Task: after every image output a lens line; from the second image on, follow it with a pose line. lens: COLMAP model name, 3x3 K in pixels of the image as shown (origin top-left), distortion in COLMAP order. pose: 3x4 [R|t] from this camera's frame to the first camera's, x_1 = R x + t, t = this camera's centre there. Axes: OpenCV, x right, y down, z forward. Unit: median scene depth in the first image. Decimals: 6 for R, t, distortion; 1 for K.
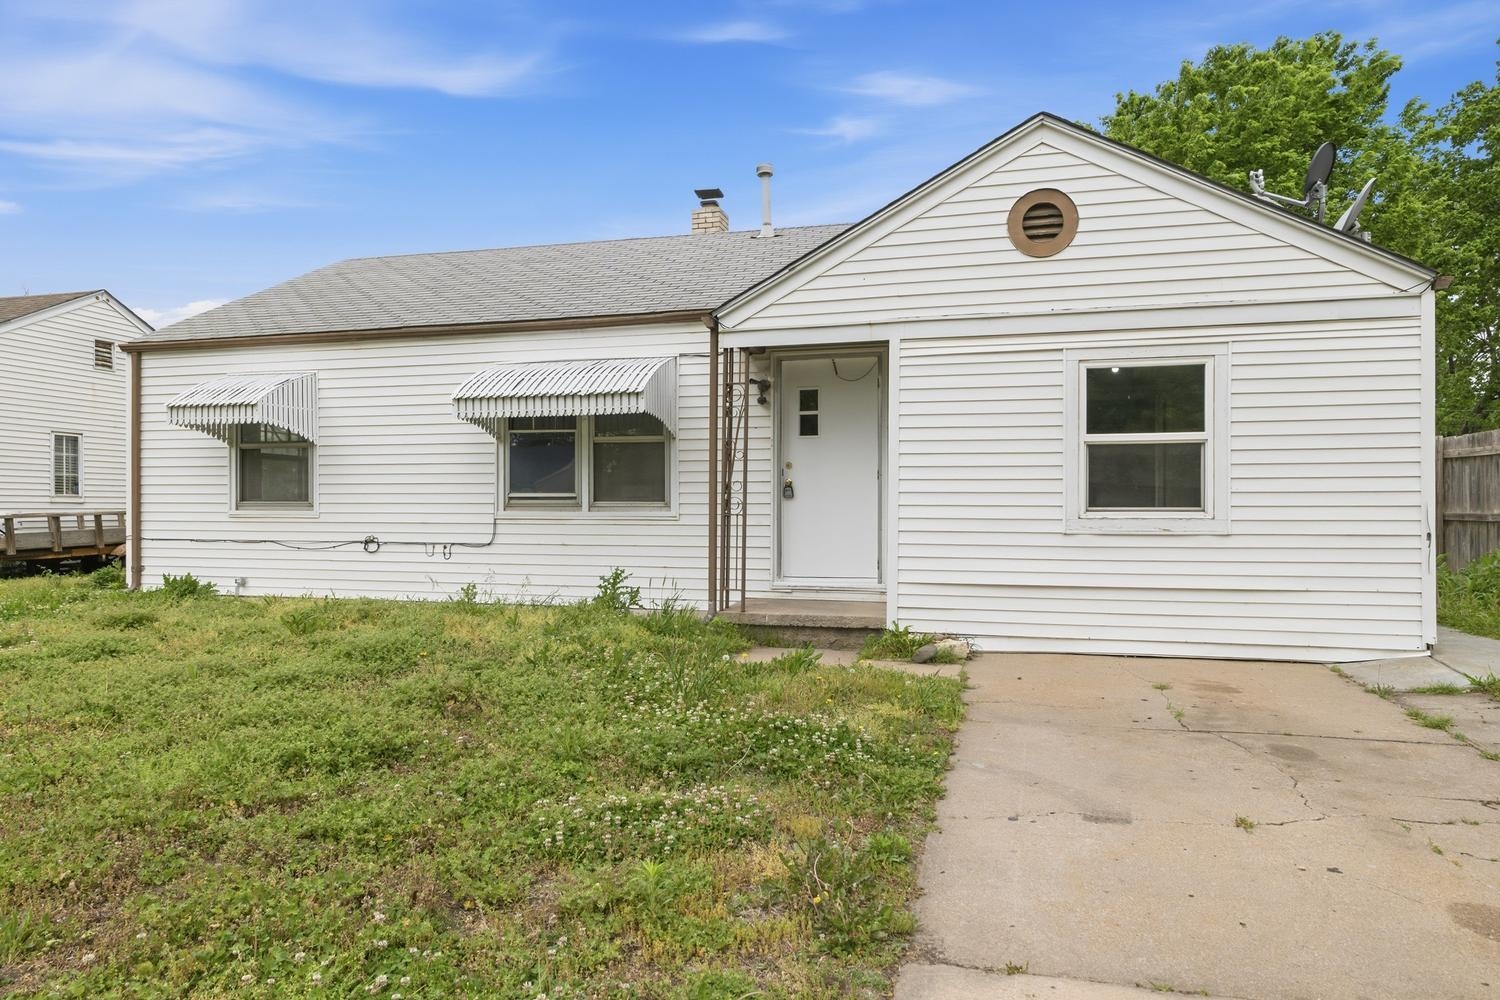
lens RADIAL K [[911.5, 0, 747.1], [0, 911.5, 508.7], [0, 0, 1]] dist [0.000528, 0.001078]
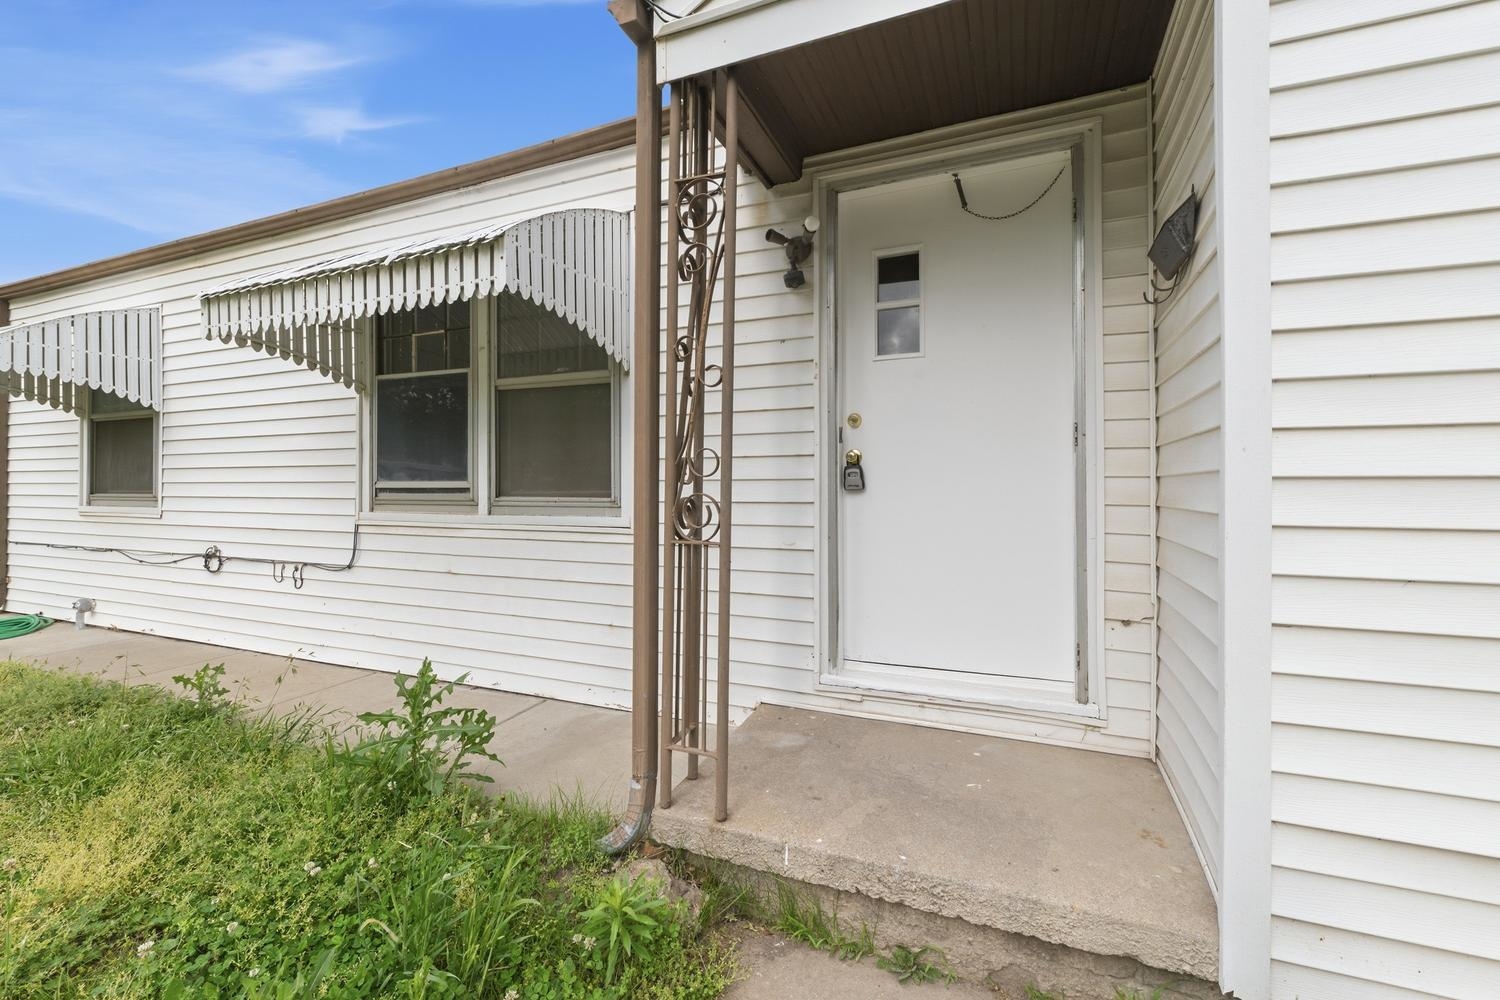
lens RADIAL K [[600.7, 0, 763.3], [0, 600.7, 486.8], [0, 0, 1]] dist [-0.000279, -0.001388]
pose [[0.993948, -0.002768, -0.109814, 0.031530], [0.002704, 0.999996, -0.000730, -0.013062], [0.109816, 0.000429, 0.993952, 0.657898]]
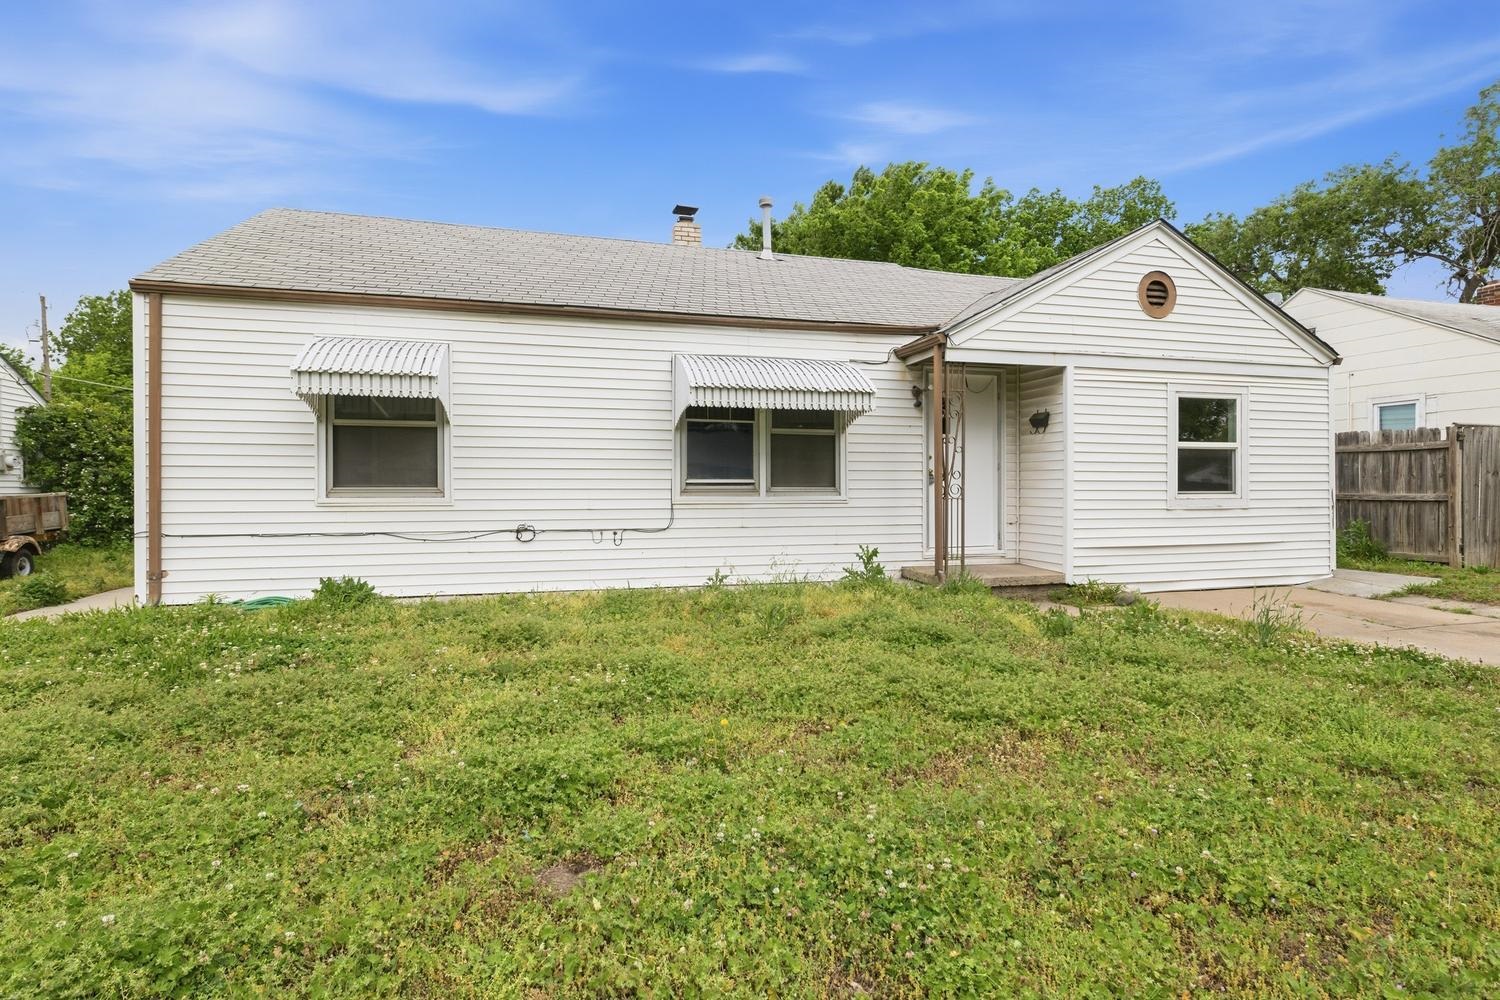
lens RADIAL K [[776.9, 0, 750.9], [0, 776.9, 492.2], [0, 0, 1]] dist [0.006788, 0.000023]
pose [[0.859666, -0.004518, 0.510836, -0.666015], [0.003280, 0.999989, 0.003323, -0.005045], [-0.510845, -0.001181, 0.859672, 0.207566]]
